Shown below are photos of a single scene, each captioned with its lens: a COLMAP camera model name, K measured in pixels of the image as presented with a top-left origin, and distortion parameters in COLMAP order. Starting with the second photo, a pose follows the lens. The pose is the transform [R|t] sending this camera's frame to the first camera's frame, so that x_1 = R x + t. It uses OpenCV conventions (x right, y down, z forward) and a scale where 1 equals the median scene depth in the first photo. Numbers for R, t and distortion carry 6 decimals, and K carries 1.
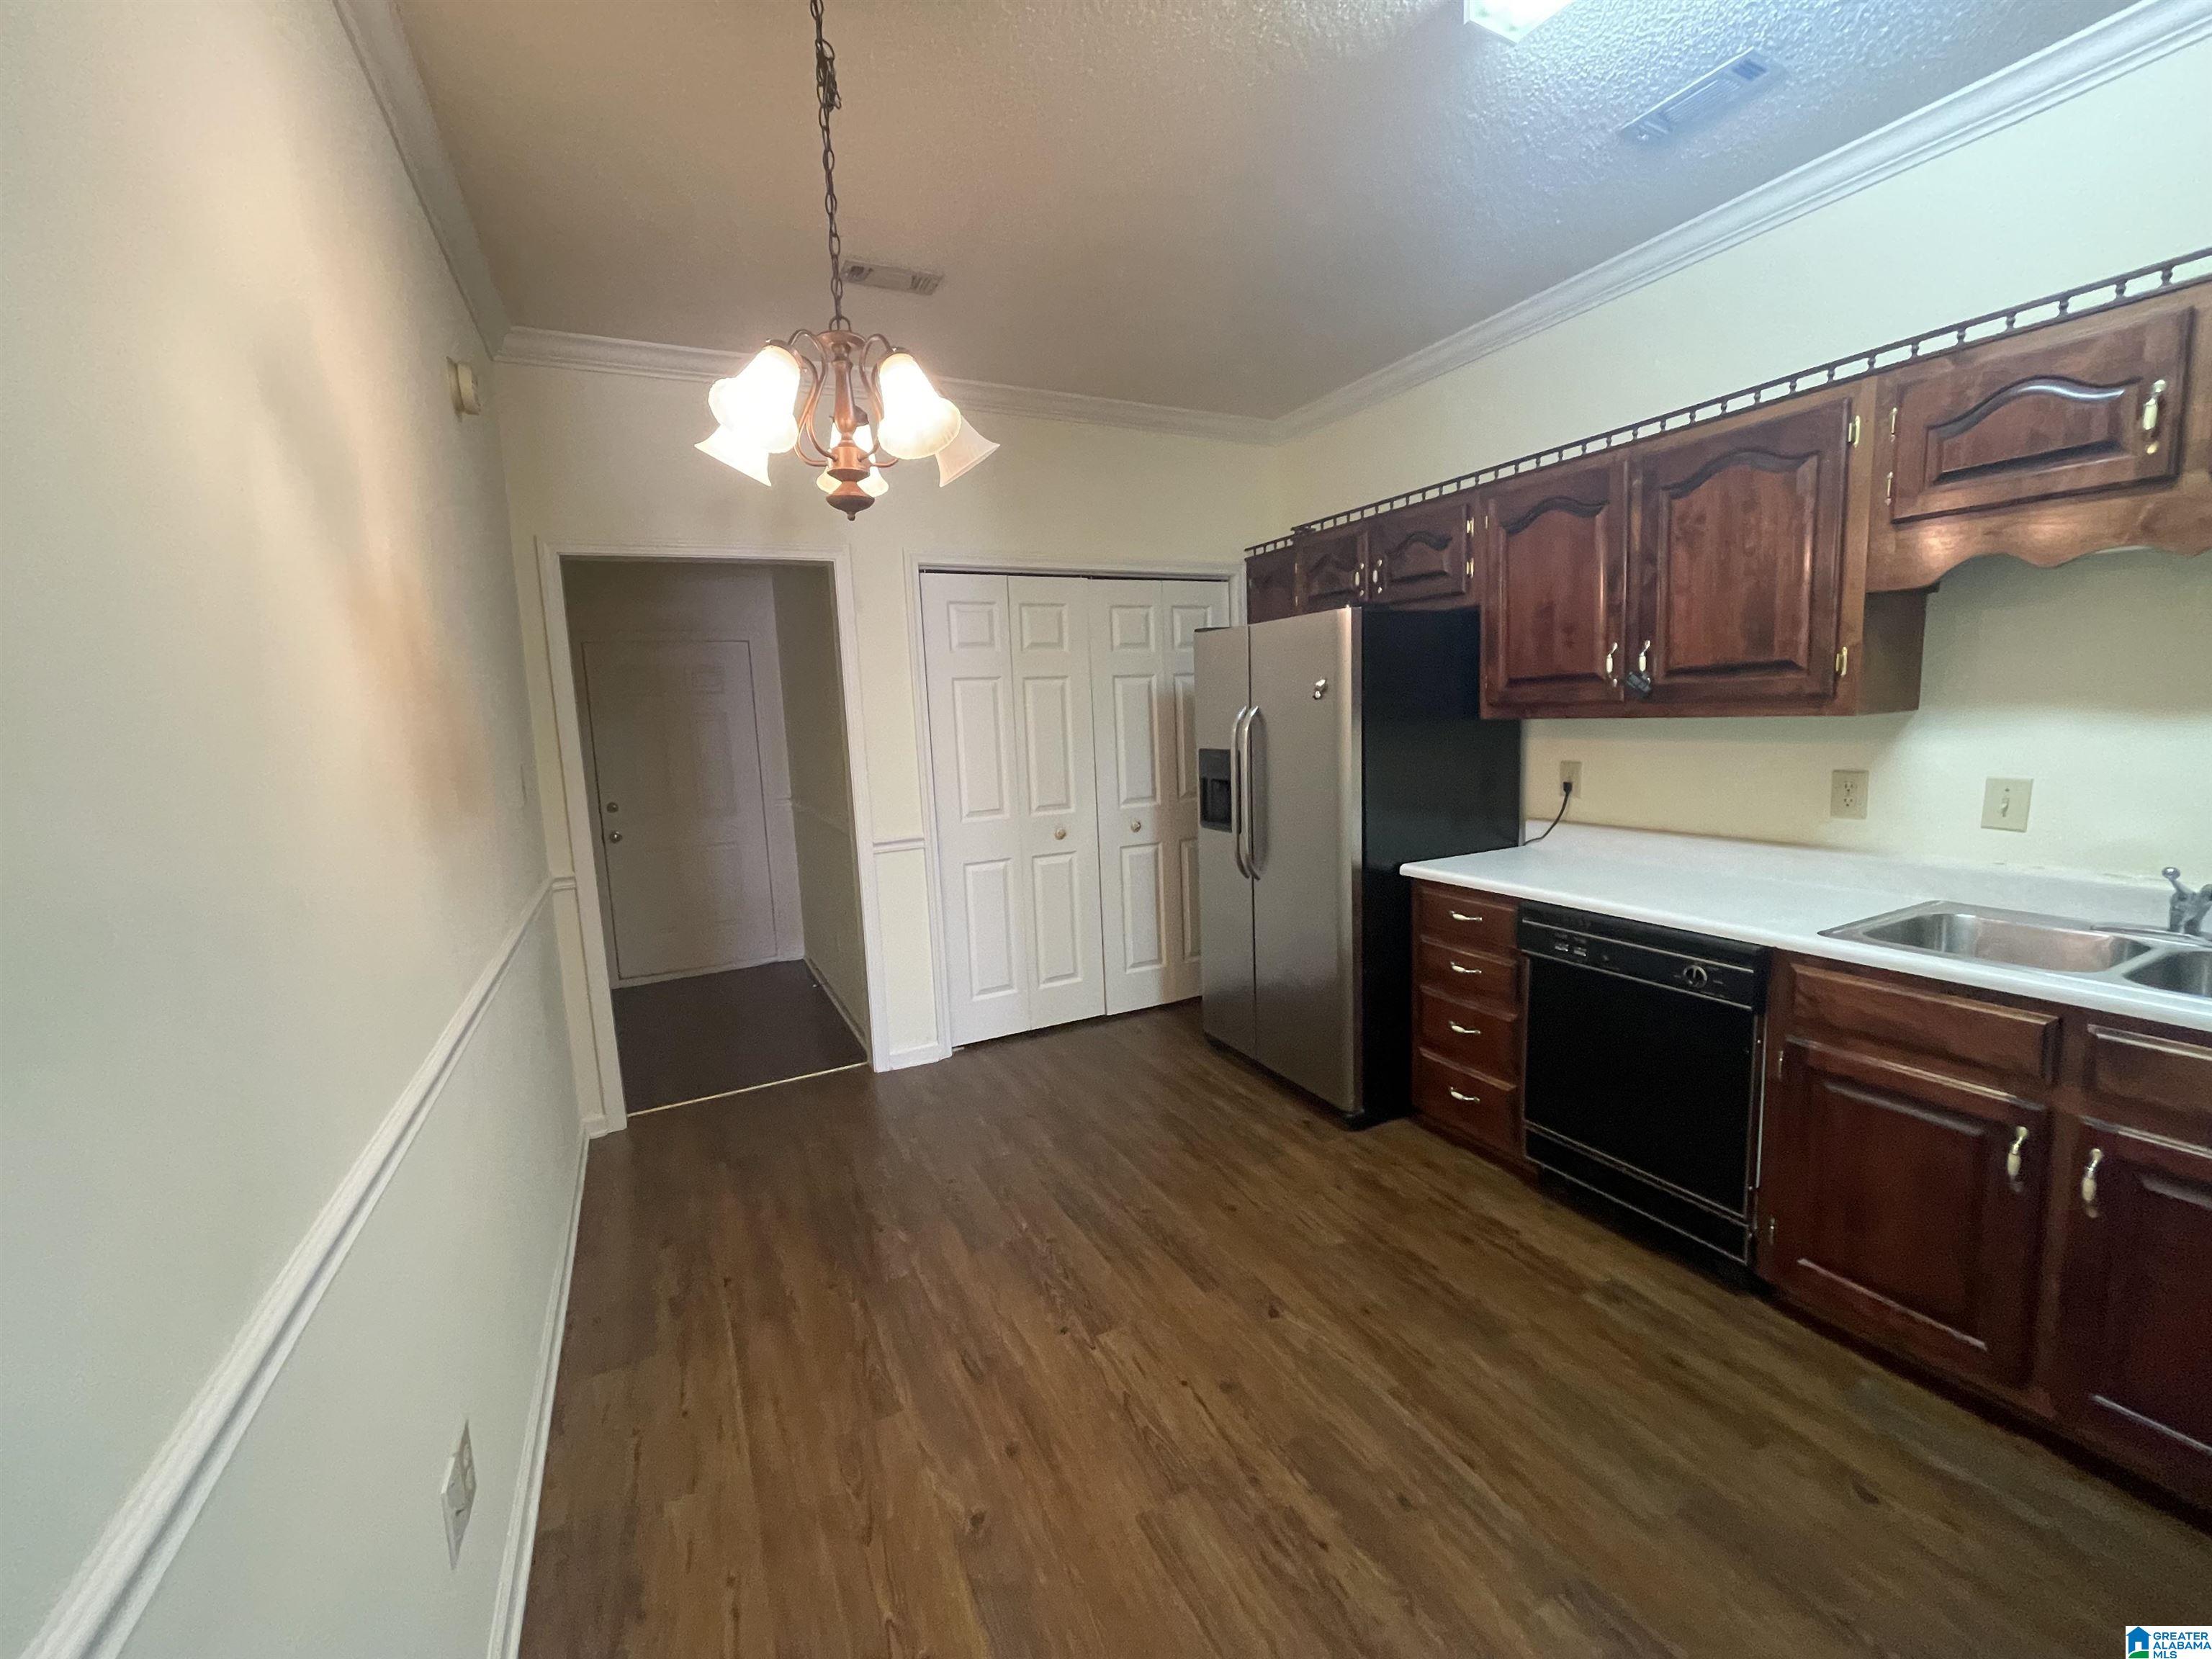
lens RADIAL K [[899.1, 0, 1105.0], [0, 899.1, 818.2], [0, 0, 1]] dist [-0.003873, 0.001599]
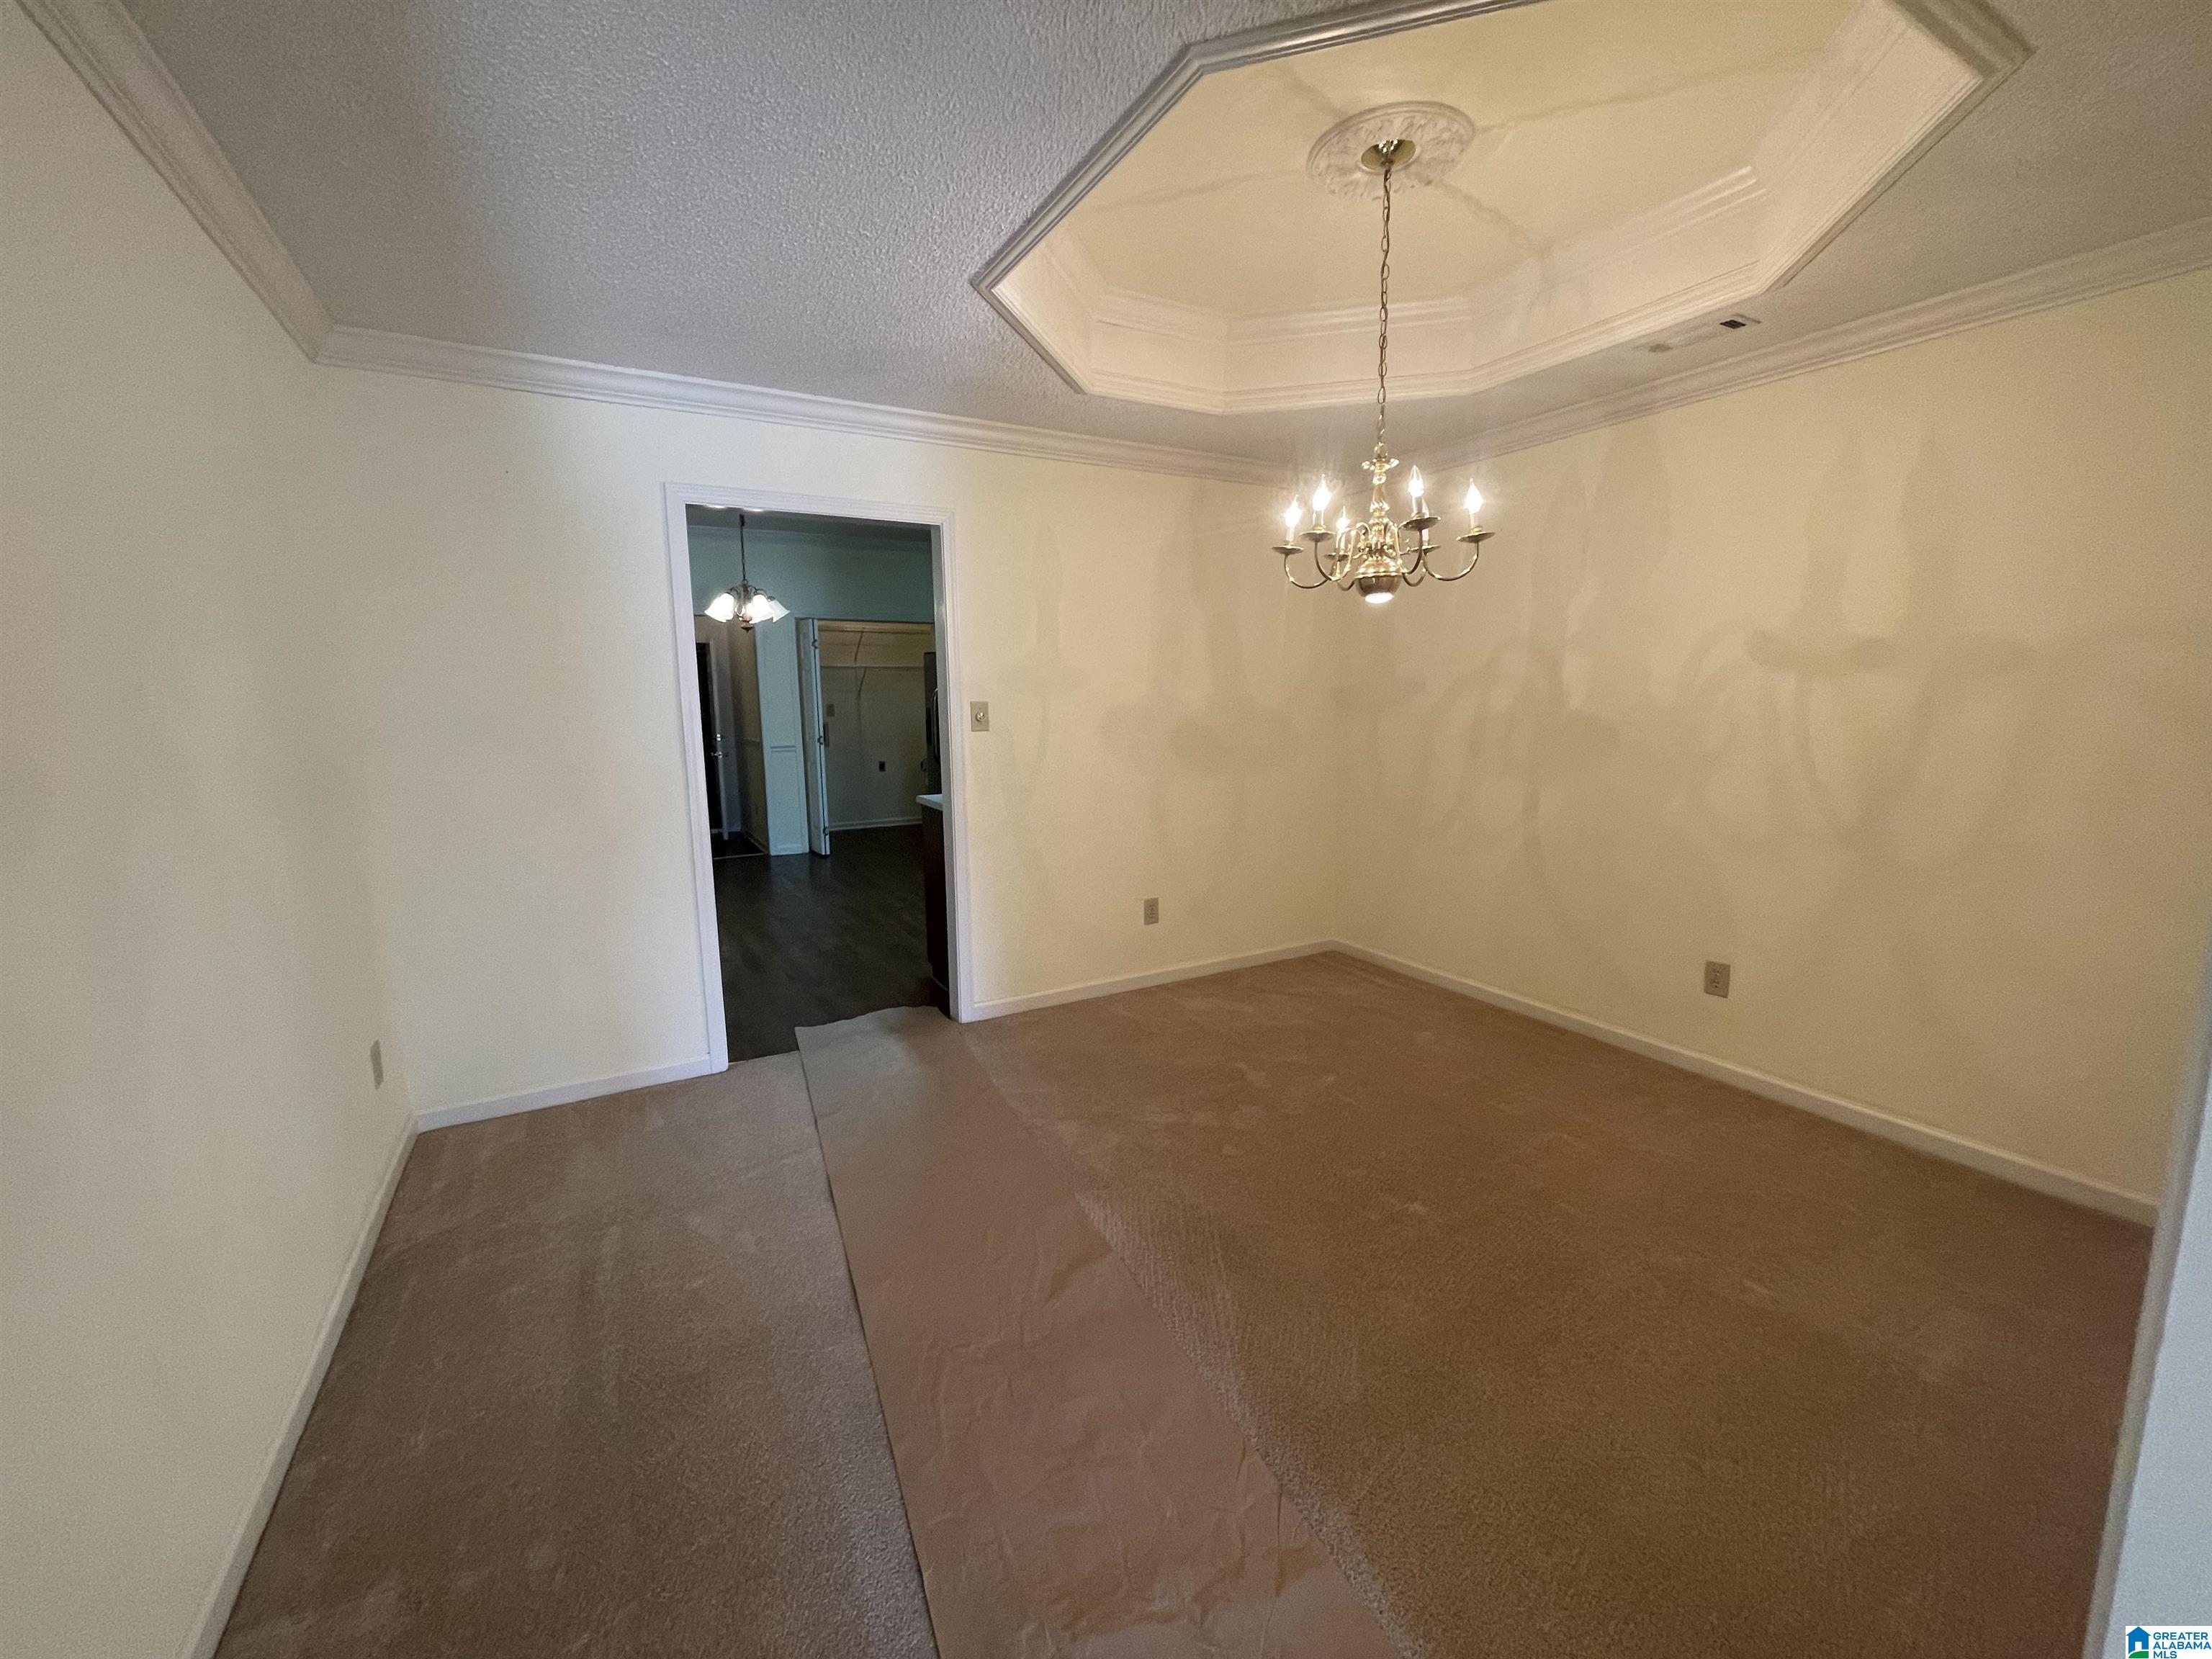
lens RADIAL K [[899.1, 0, 1096.1], [0, 899.1, 816.7], [0, 0, 1]] dist [-0.003873, 0.001599]
pose [[0.998998, 0.020533, 0.039764, 0.739958], [-0.021176, 0.999651, 0.015816, 0.242048], [-0.039425, -0.016642, 0.999084, -2.004525]]
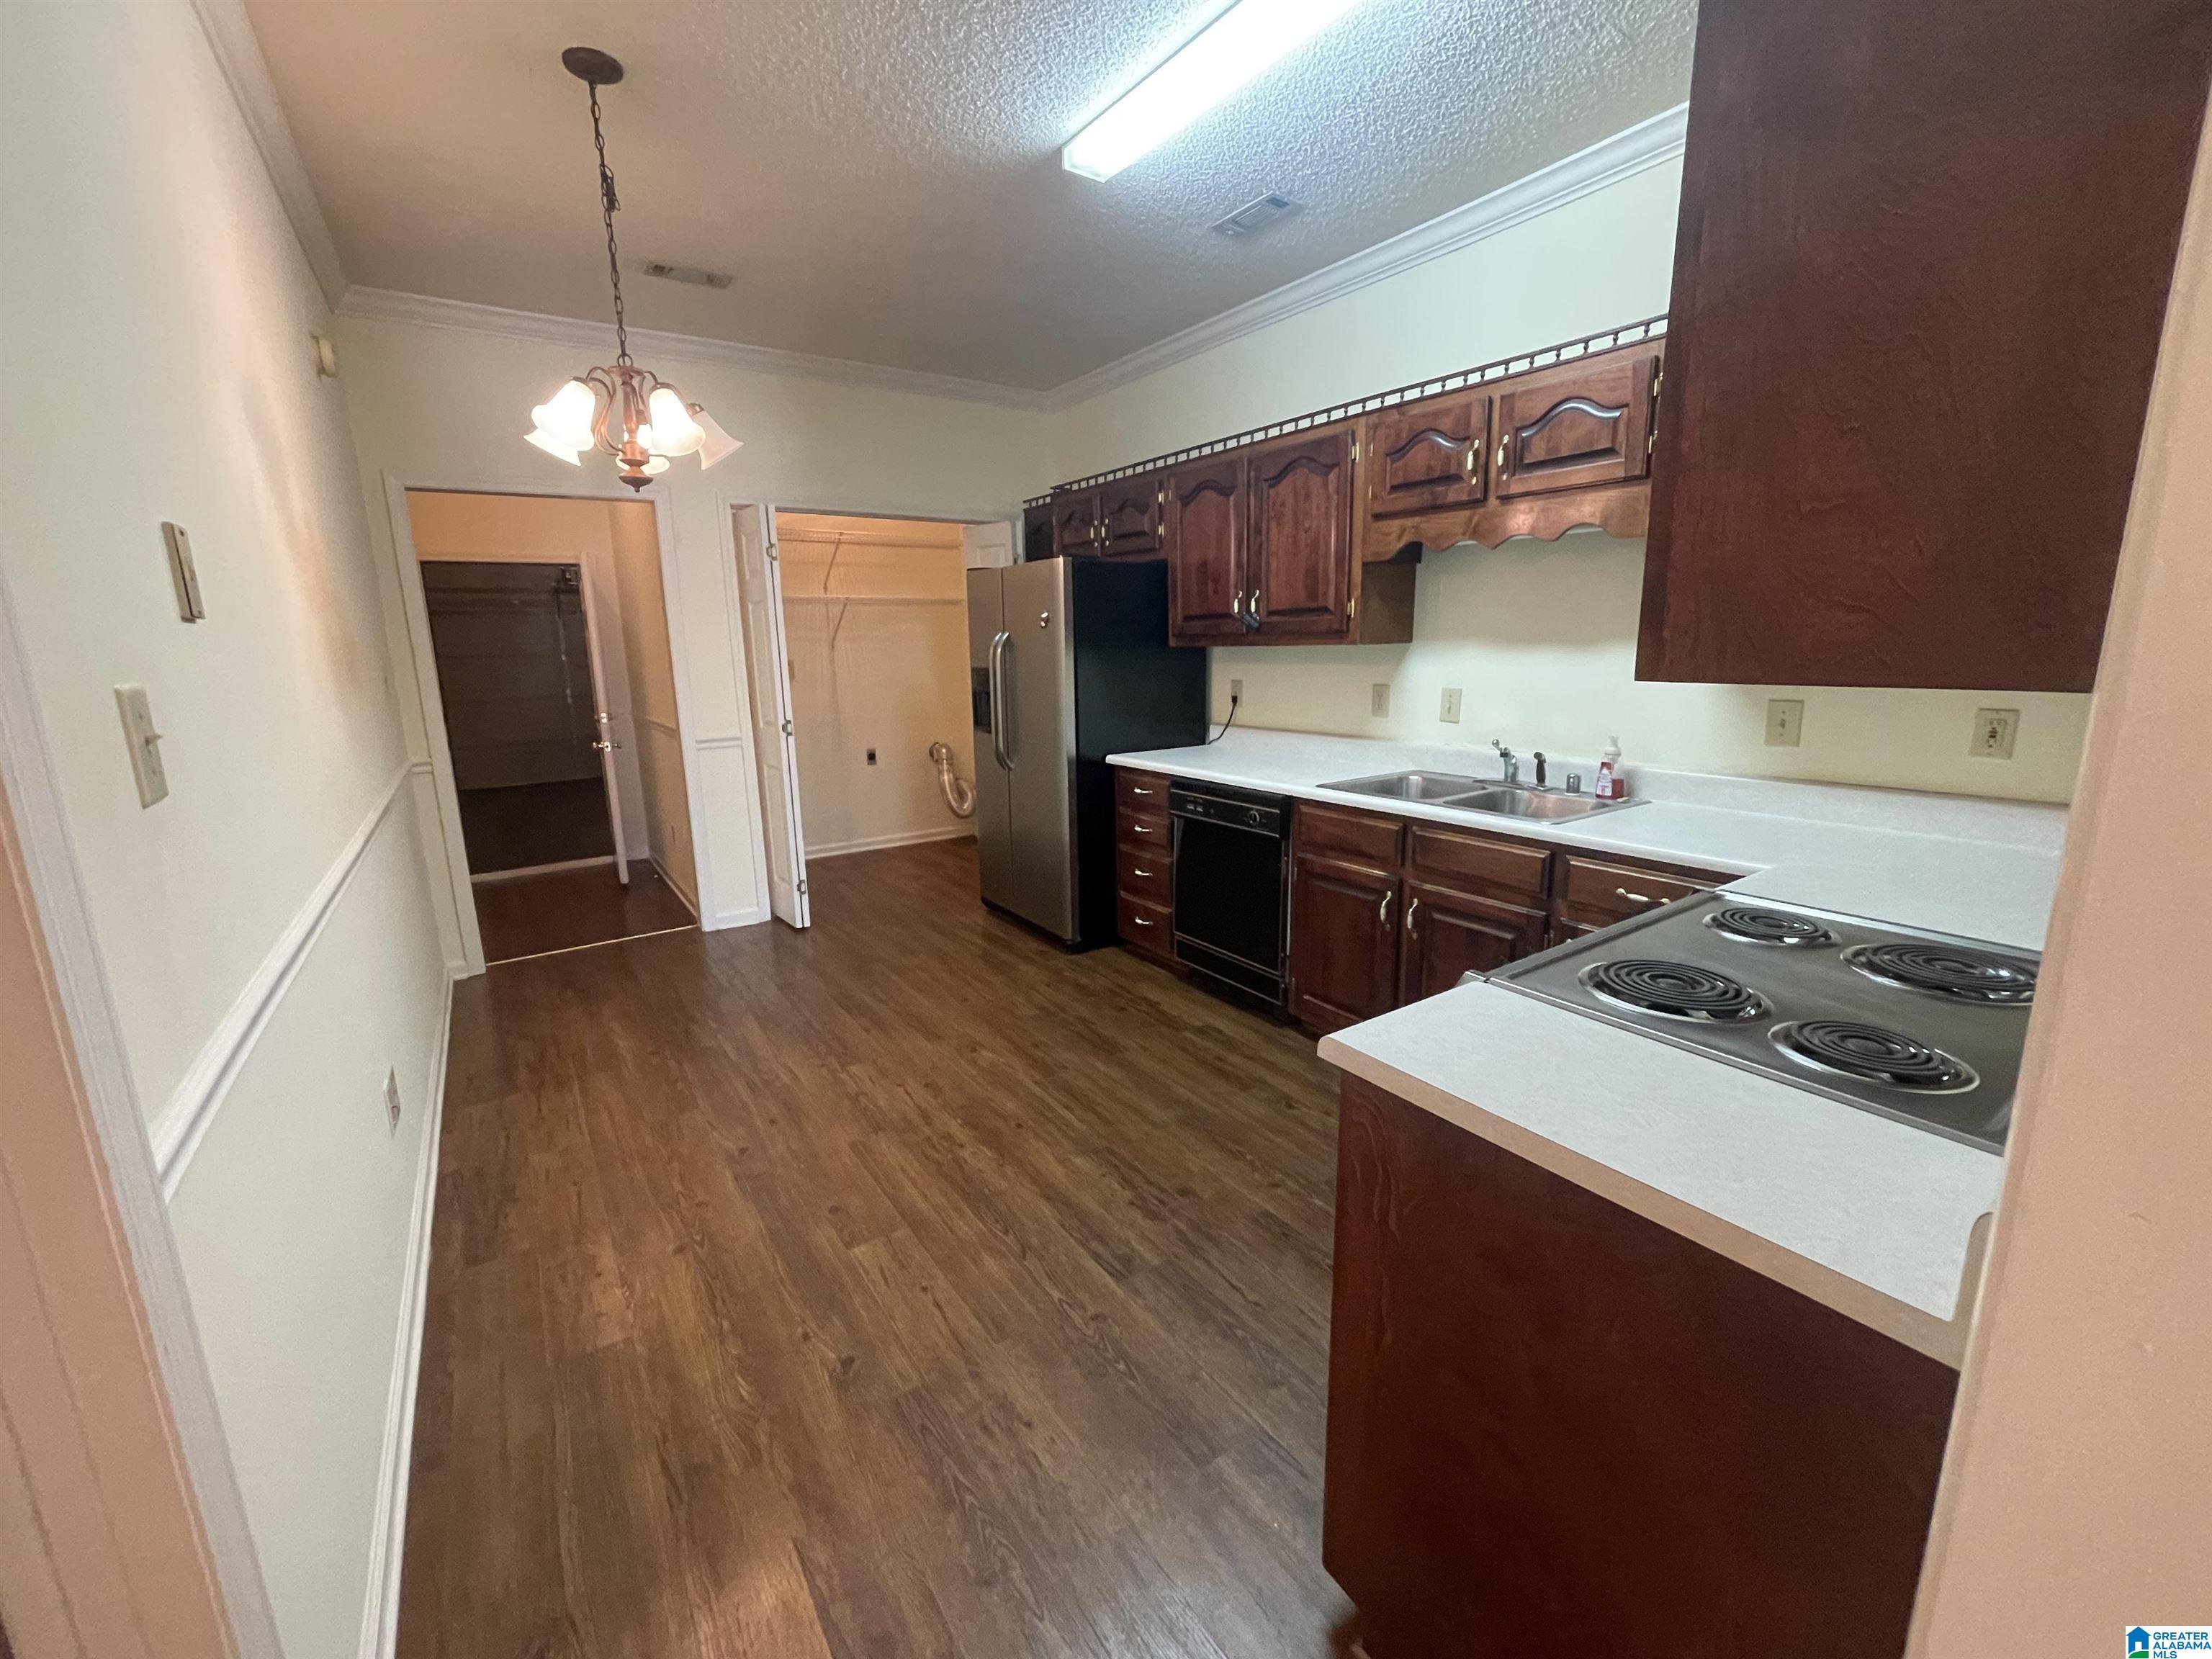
lens RADIAL K [[899.1, 0, 1104.8], [0, 899.1, 816.2], [0, 0, 1]] dist [-0.003873, 0.001599]
pose [[0.991504, -0.002567, 0.130049, 0.213131], [-0.006451, 0.997605, 0.068872, 0.070422], [-0.129914, -0.069126, 0.989113, -0.448695]]
